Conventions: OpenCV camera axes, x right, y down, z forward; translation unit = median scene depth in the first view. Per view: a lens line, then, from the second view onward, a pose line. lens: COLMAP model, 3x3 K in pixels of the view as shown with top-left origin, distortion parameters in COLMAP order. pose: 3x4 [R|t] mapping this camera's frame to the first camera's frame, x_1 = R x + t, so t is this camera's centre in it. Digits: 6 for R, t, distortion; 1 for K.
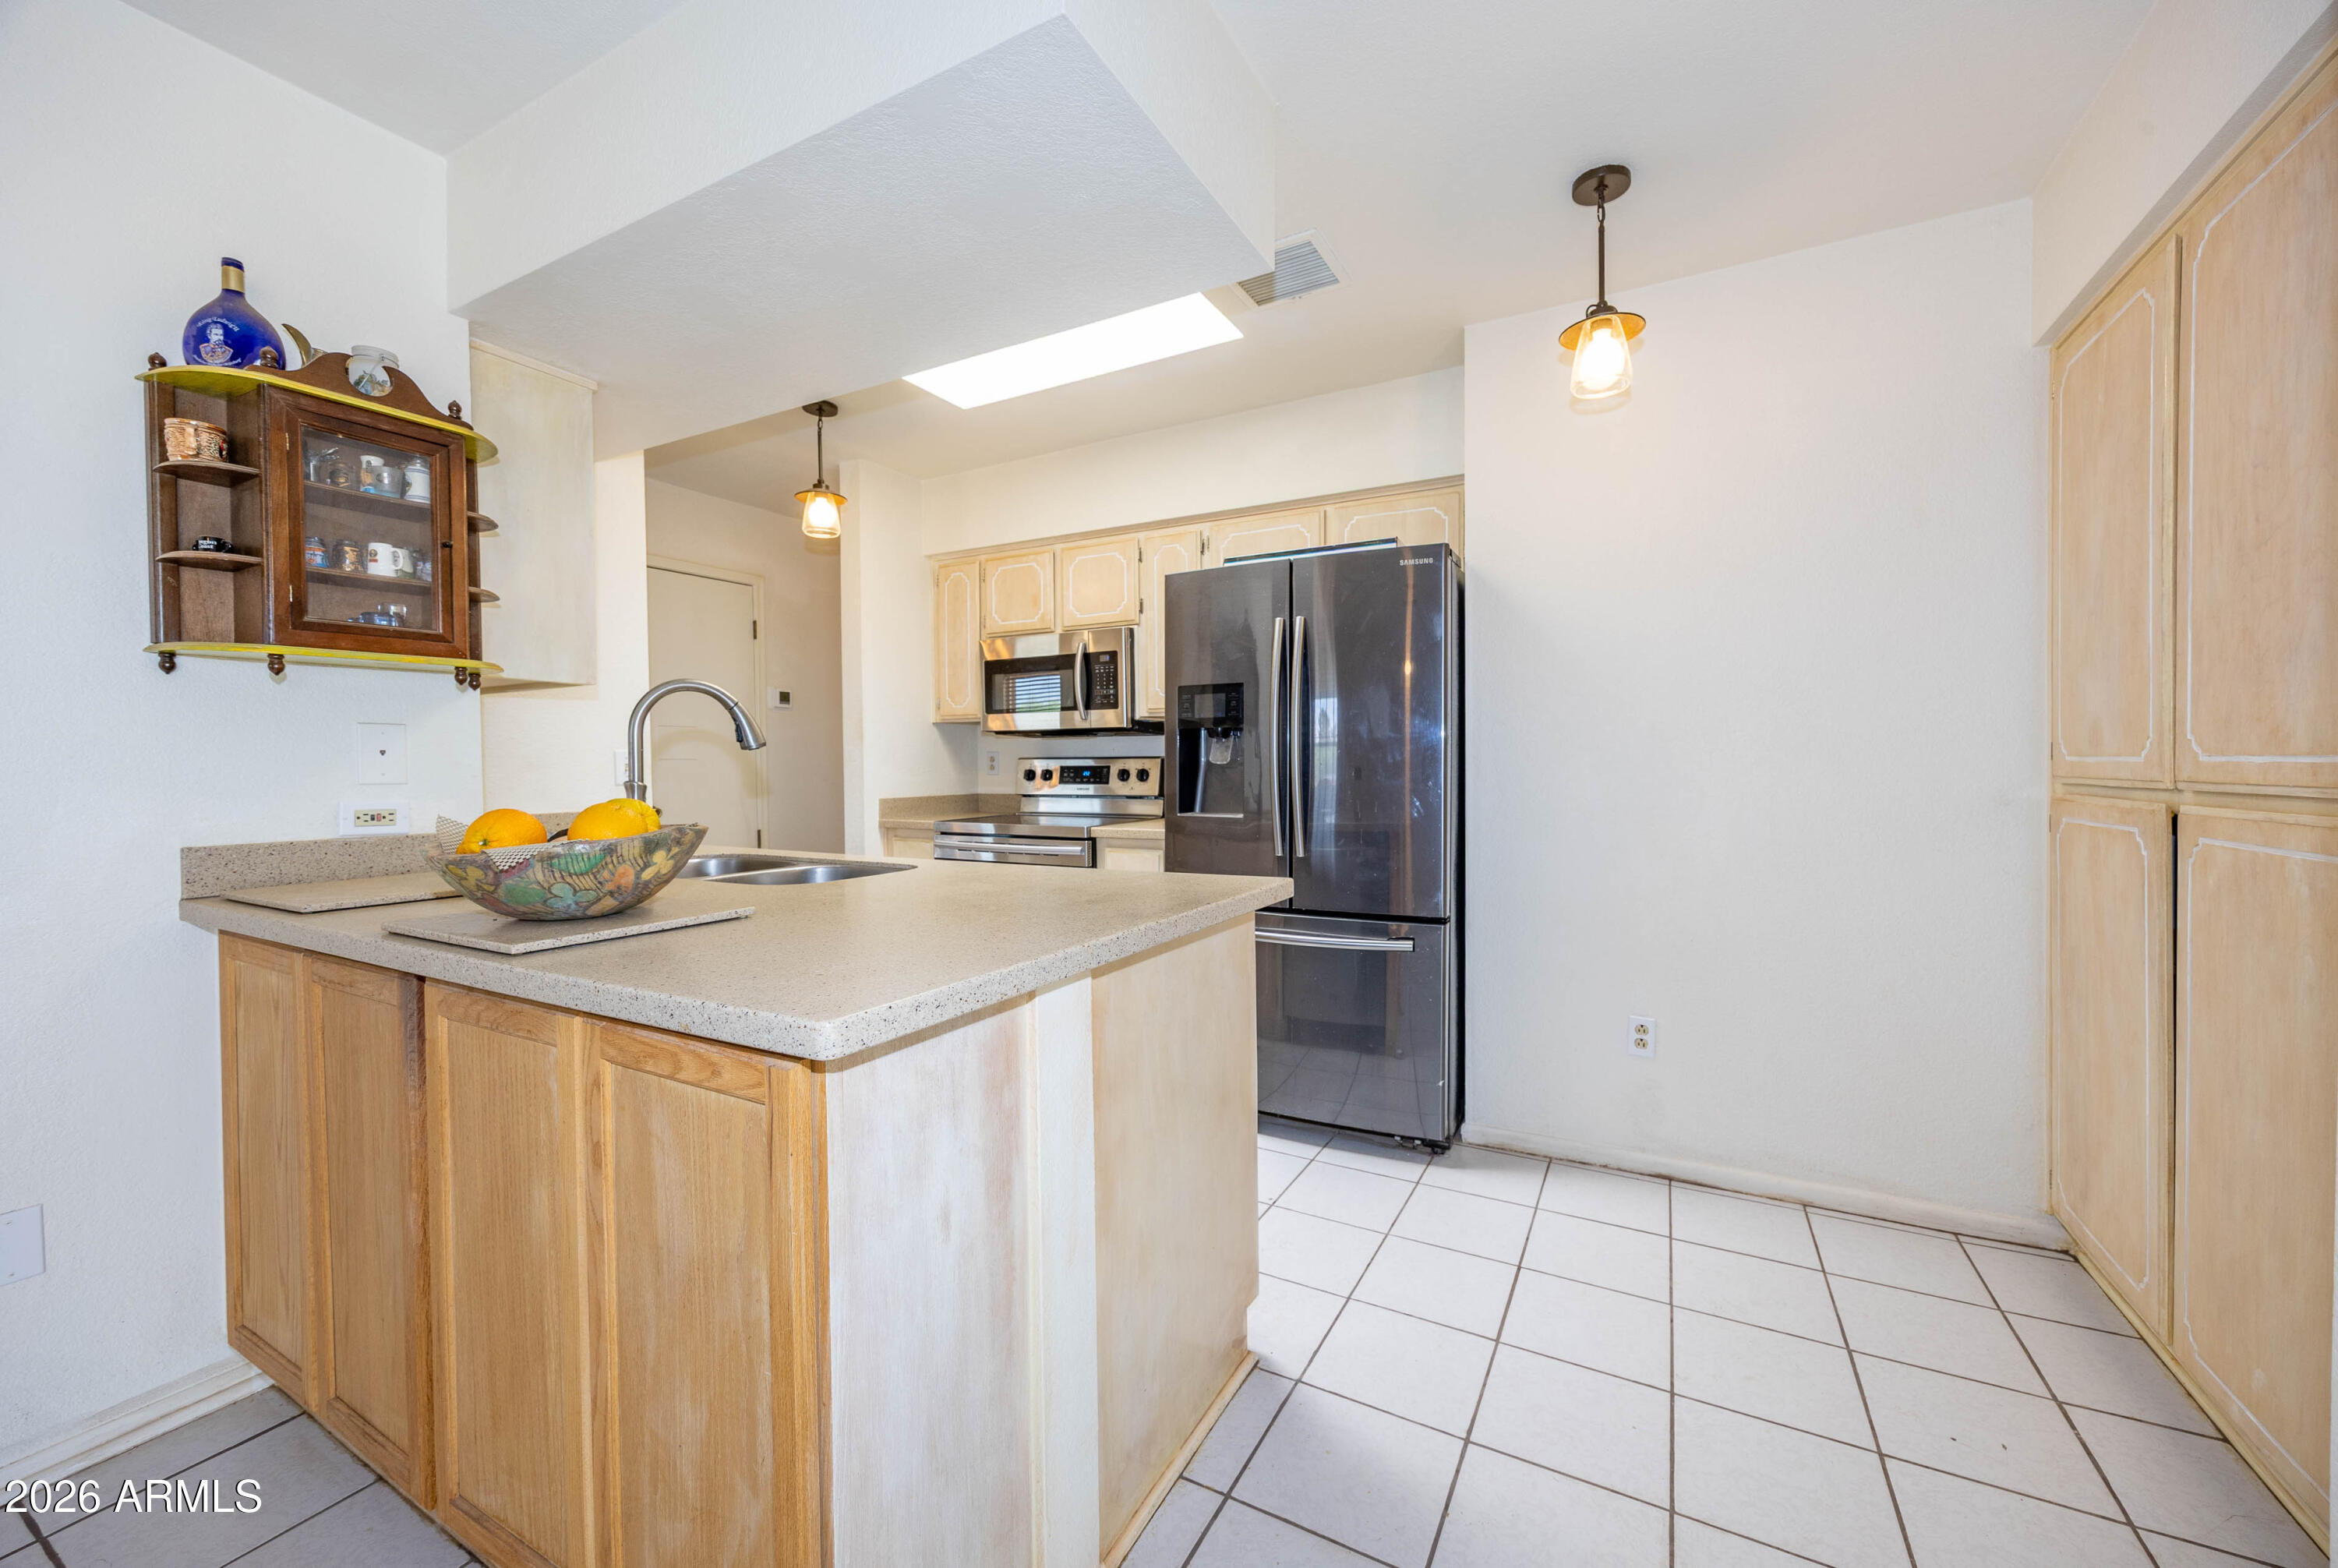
lens RADIAL K [[904.9, 0, 1175.5], [0, 904.9, 777.2], [0, 0, 1]] dist [0.000946, 0.000103]
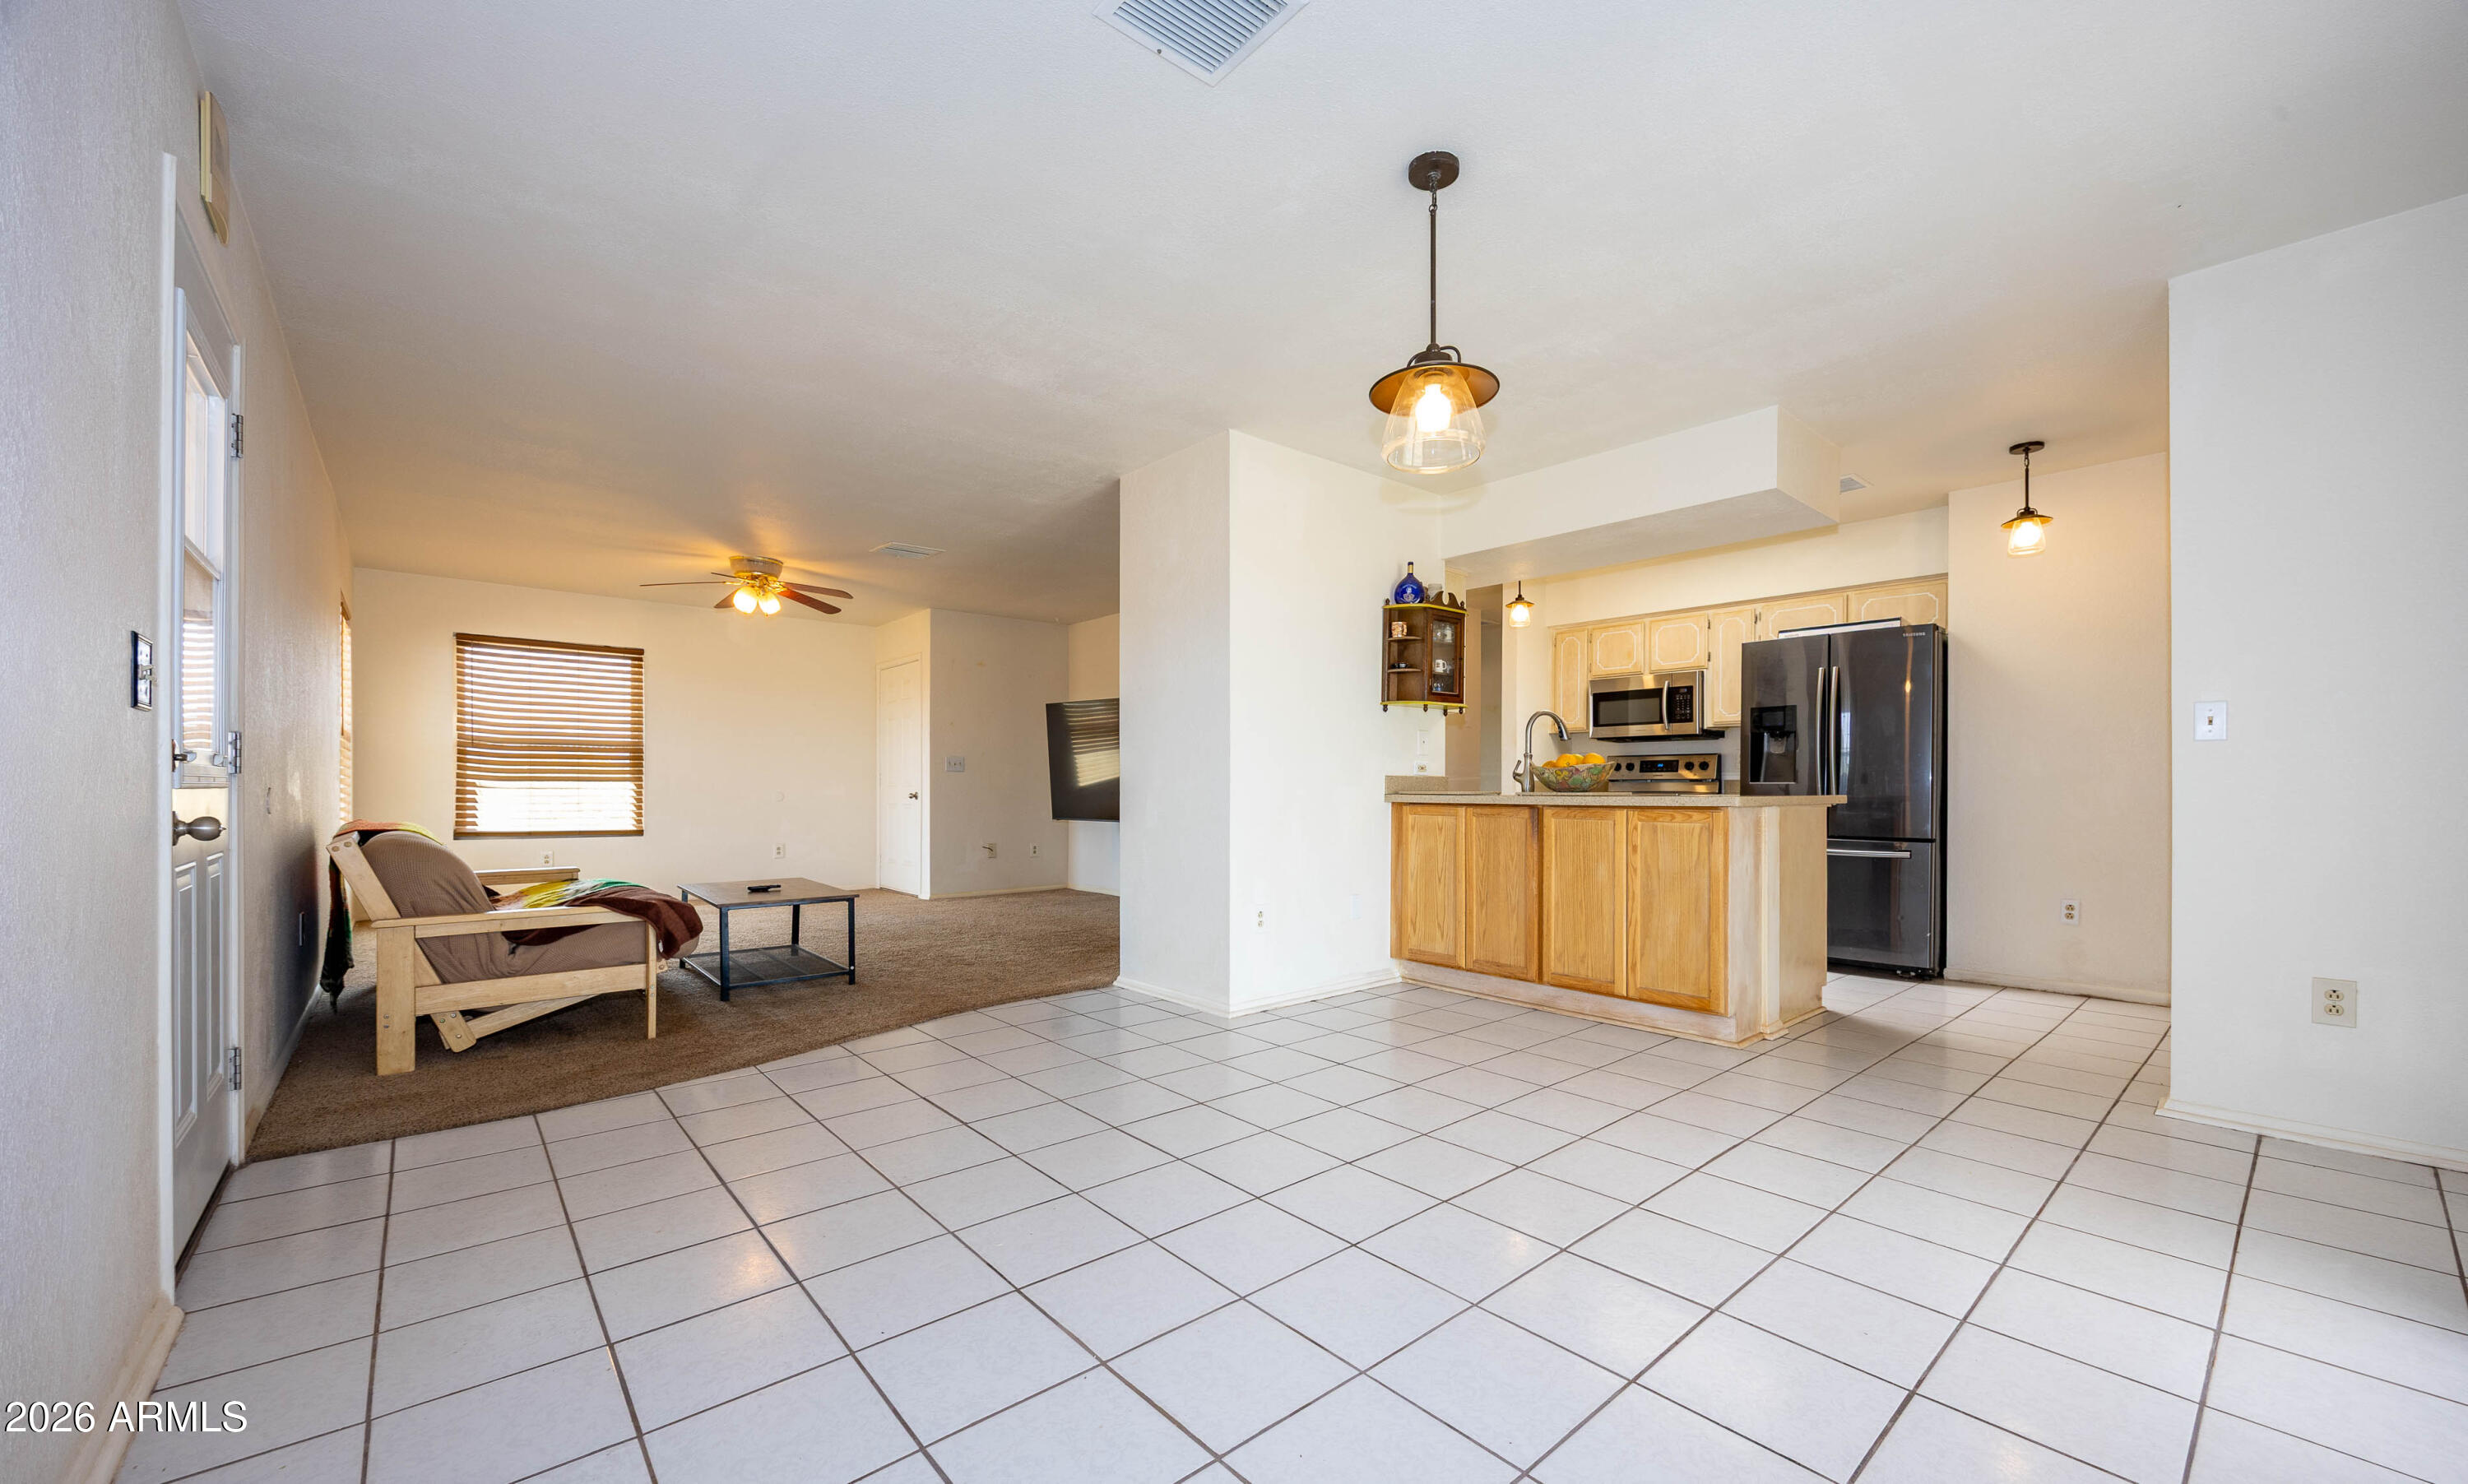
lens RADIAL K [[946.1, 0, 1261.8], [0, 946.1, 791.6], [0, 0, 1]] dist [0.001475, 0.000118]
pose [[0.940585, 0.010454, -0.339398, -0.255599], [-0.013813, 0.999877, -0.007484, 0.083376], [0.339278, 0.011727, 0.940613, -0.989429]]
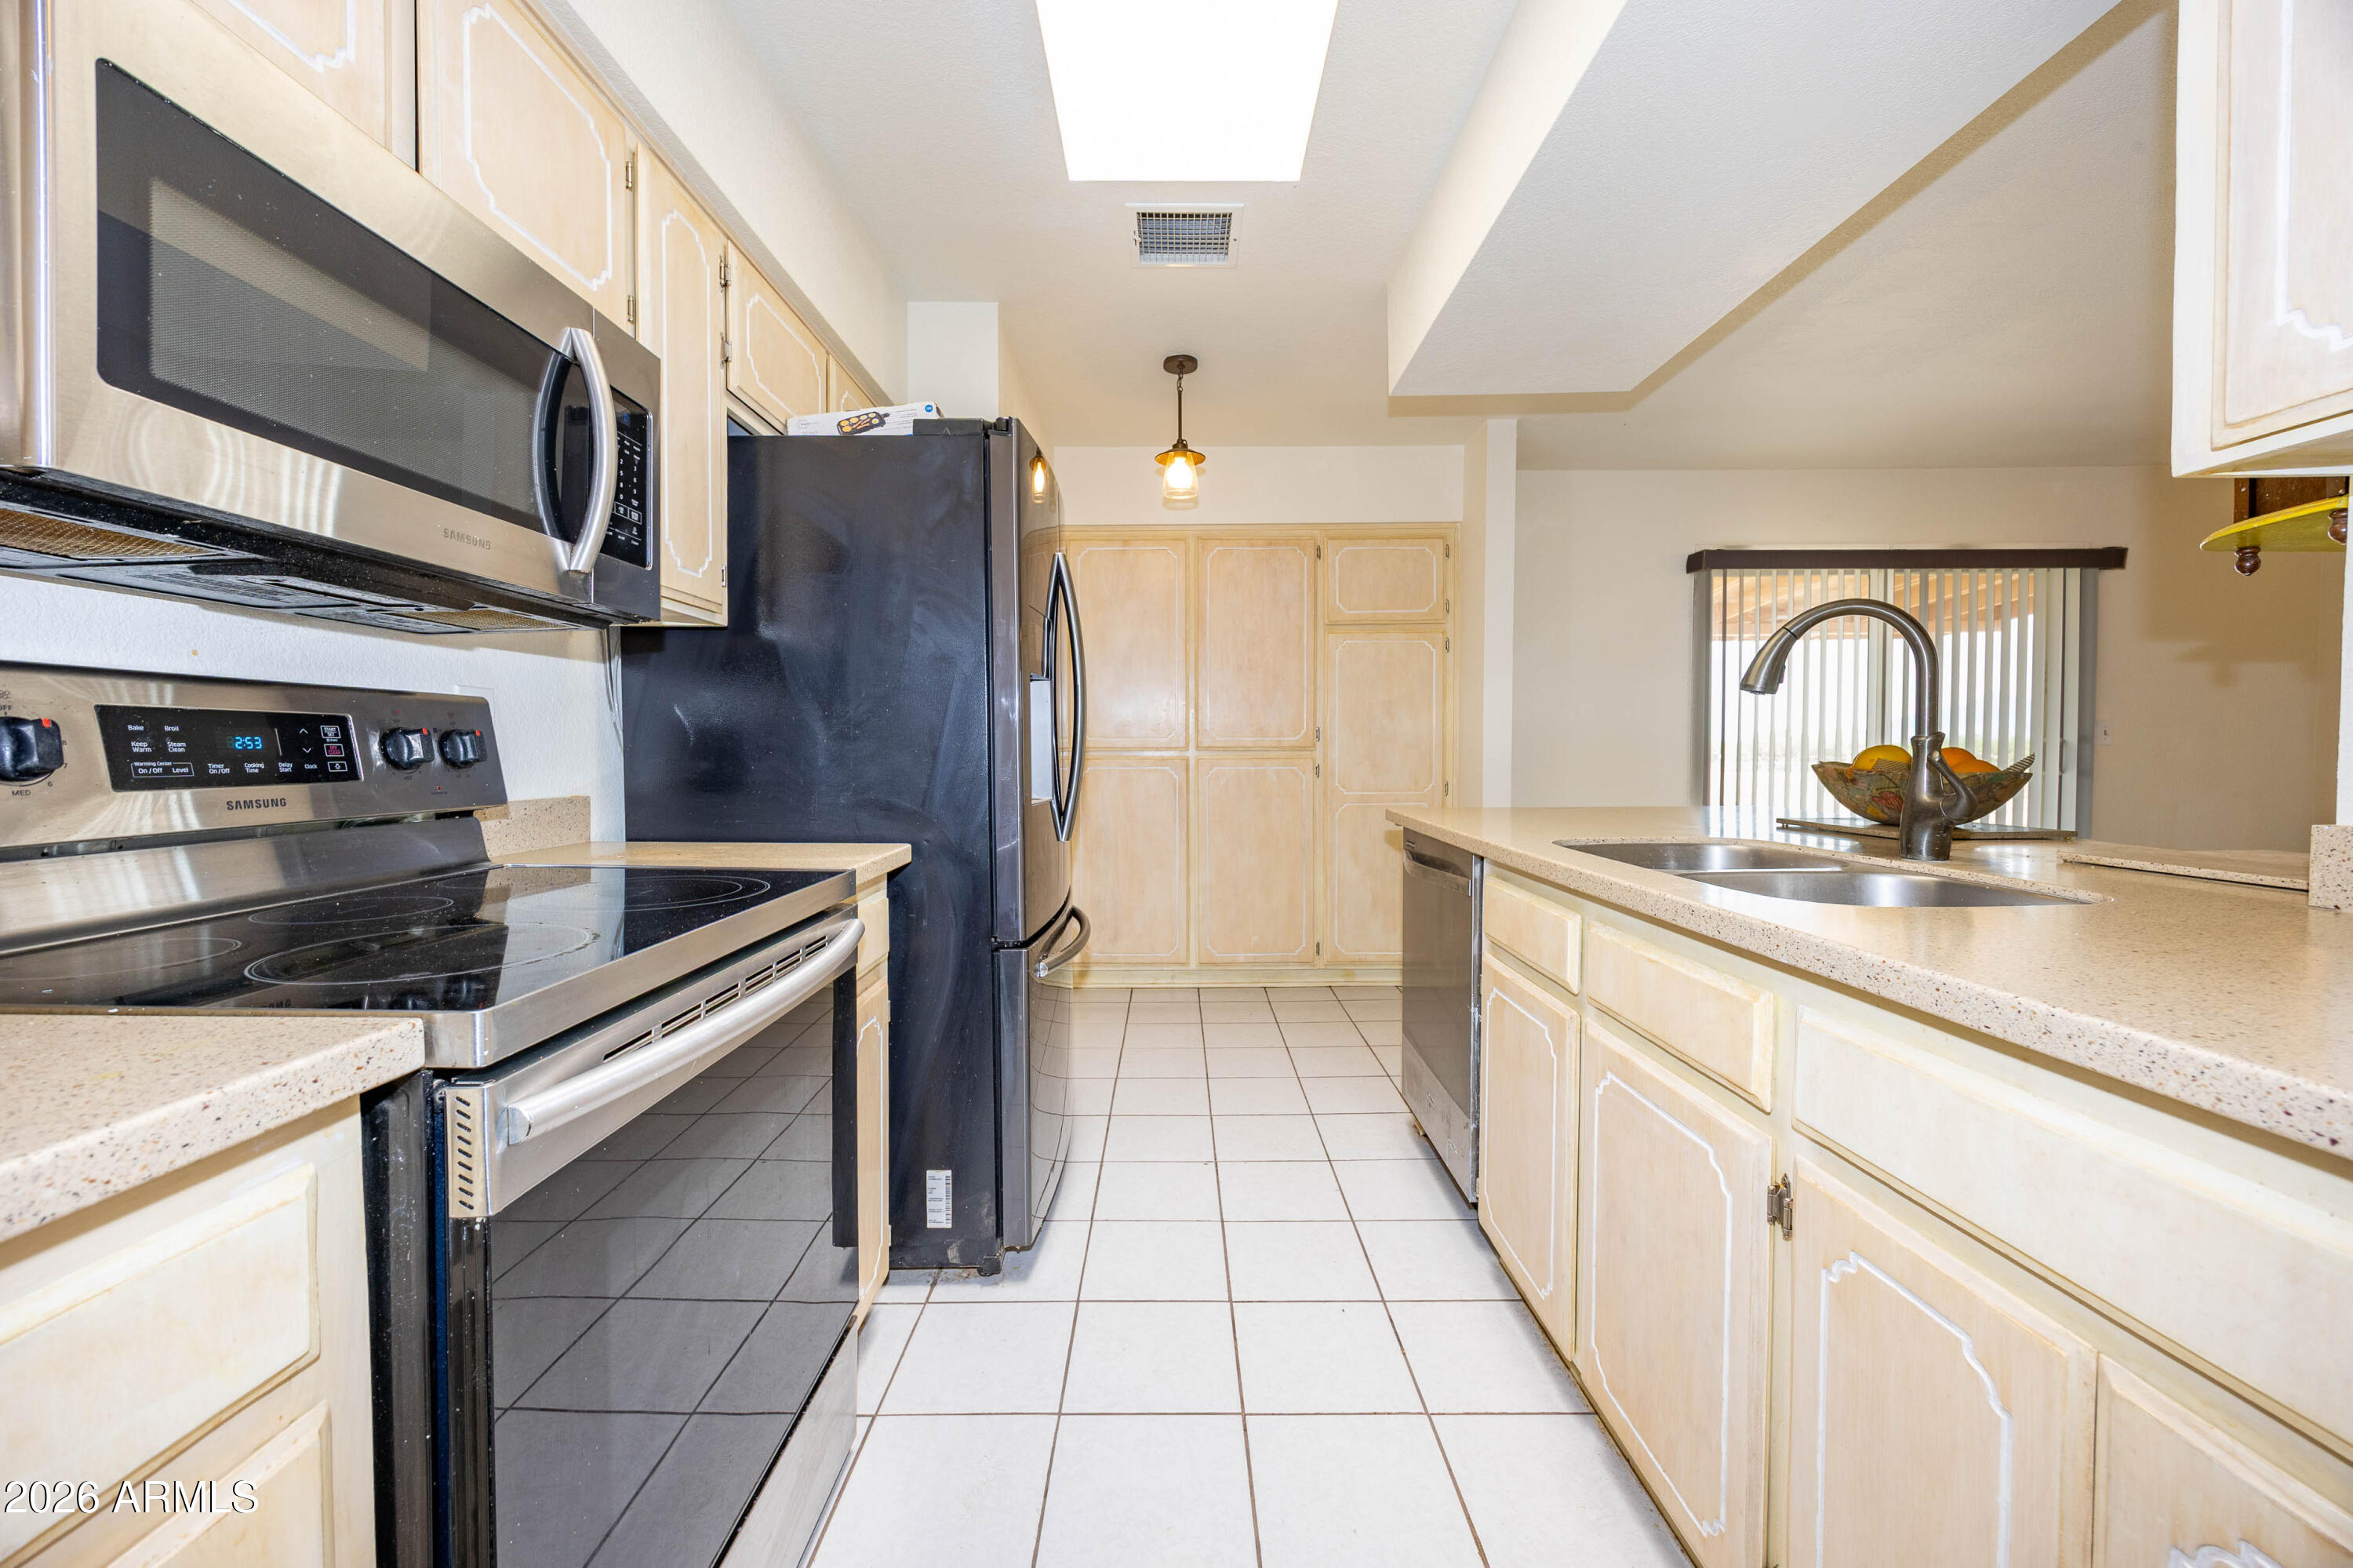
lens RADIAL K [[888.1, 0, 1170.9], [0, 888.1, 772.1], [0, 0, 1]] dist [0.000611, 0.000121]
pose [[-0.482389, -0.016227, 0.875807, -0.600438], [0.019733, 0.999373, 0.029385, 0.002539], [-0.875735, 0.031457, -0.481767, 1.210084]]
